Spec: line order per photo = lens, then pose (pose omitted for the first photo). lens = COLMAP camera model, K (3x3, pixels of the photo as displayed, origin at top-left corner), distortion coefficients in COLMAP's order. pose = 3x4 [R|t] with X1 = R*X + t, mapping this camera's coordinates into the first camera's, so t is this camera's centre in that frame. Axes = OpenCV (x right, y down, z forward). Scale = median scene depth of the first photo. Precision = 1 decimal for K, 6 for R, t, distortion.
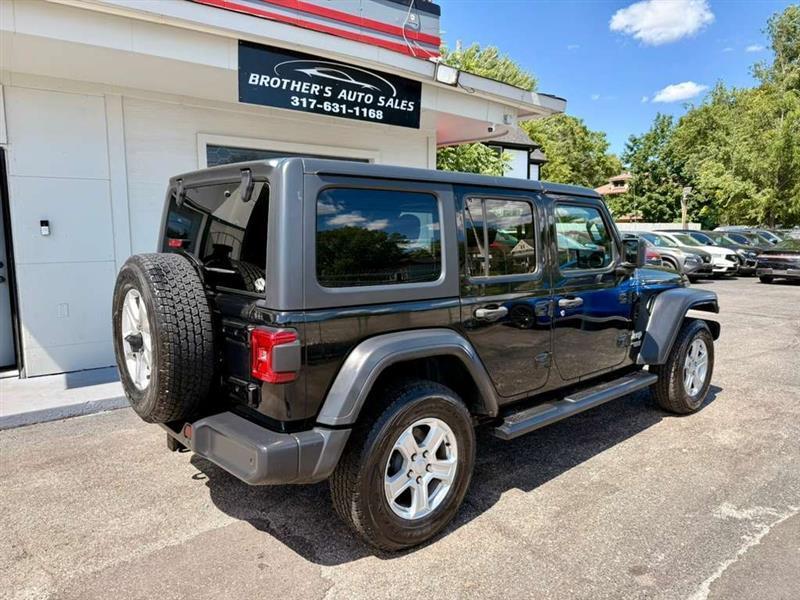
lens RADIAL K [[566.3, 0, 398.1], [0, 566.3, 299.1], [0, 0, 1]] dist [0.016989, -0.032957]
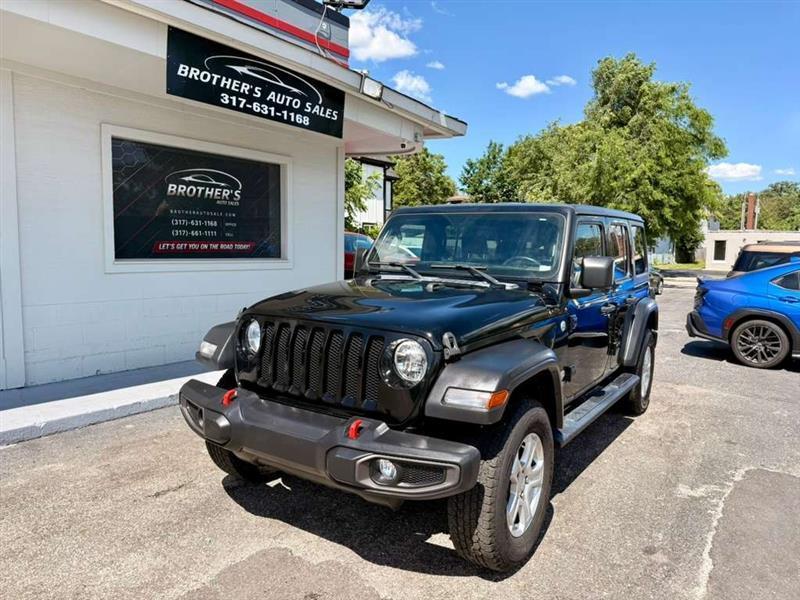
lens RADIAL K [[566.3, 0, 403.4], [0, 566.3, 298.4], [0, 0, 1]] dist [0.016989, -0.032957]
pose [[0.957615, 0.002477, 0.288041, -0.160182], [0.003890, 0.999761, -0.021531, 0.001697], [-0.288025, 0.021739, 0.957376, 0.025657]]
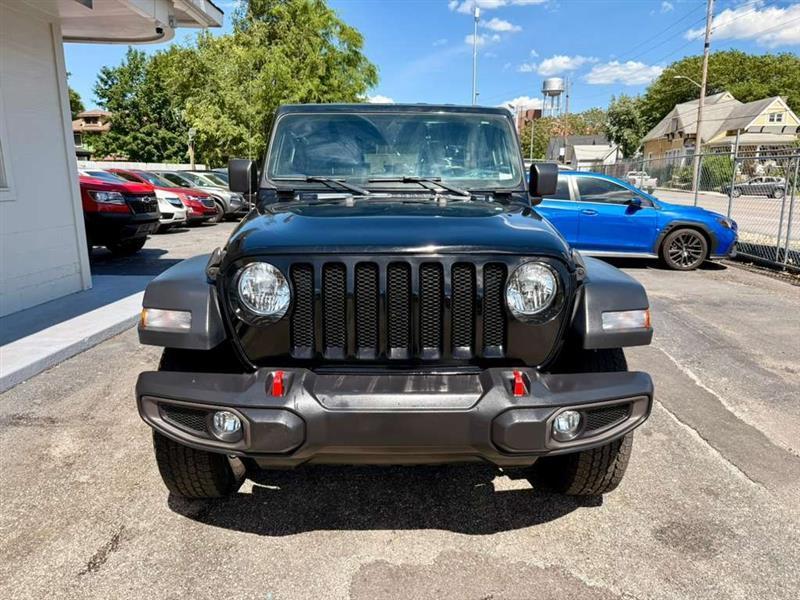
lens RADIAL K [[566.3, 0, 402.2], [0, 566.3, 296.1], [0, 0, 1]] dist [0.016989, -0.032957]
pose [[0.630643, -0.157506, 0.759922, -0.346970], [0.087118, 0.987367, 0.132350, -0.008764], [-0.771168, -0.017263, 0.636397, 0.273083]]
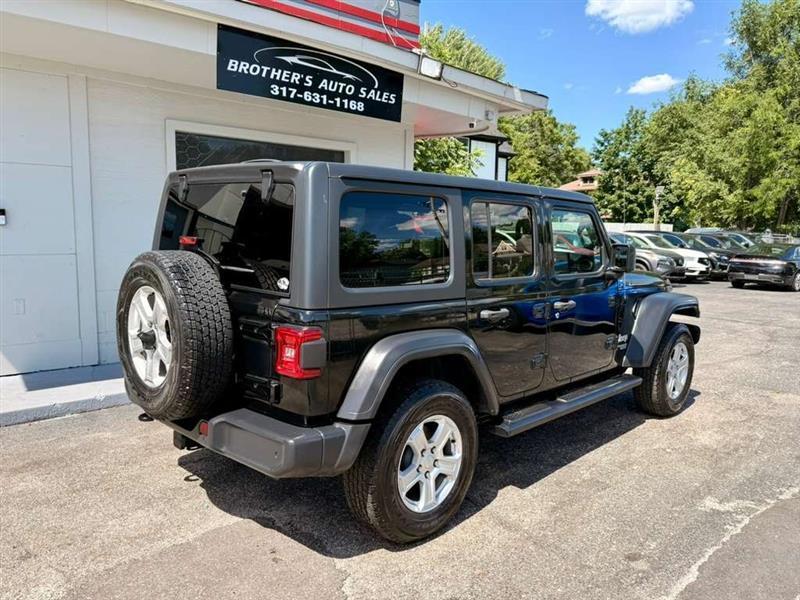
lens RADIAL K [[619.6, 0, 400.1], [0, 619.6, 302.4], [0, 0, 1]] dist [0.035631, -0.062682]
pose [[0.996517, 0.013268, 0.082330, -0.050790], [-0.013647, 0.999899, 0.004044, 0.000345], [-0.082268, -0.005153, 0.996597, -0.056285]]
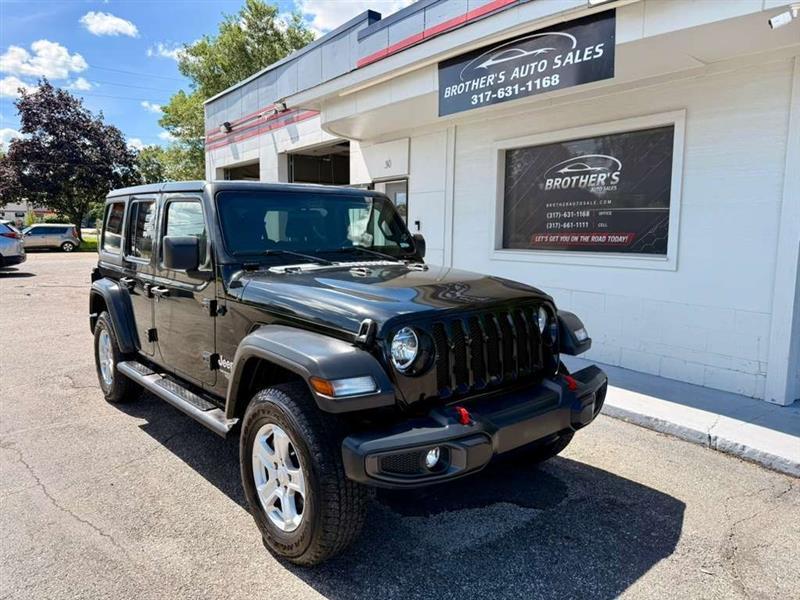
lens RADIAL K [[566.3, 0, 399.5], [0, 566.3, 295.8], [0, 0, 1]] dist [0.016989, -0.032957]
pose [[0.012378, 0.113943, -0.993410, 0.821098], [-0.125179, 0.985847, 0.111516, -0.095036], [0.992057, 0.122974, 0.026466, 0.841216]]
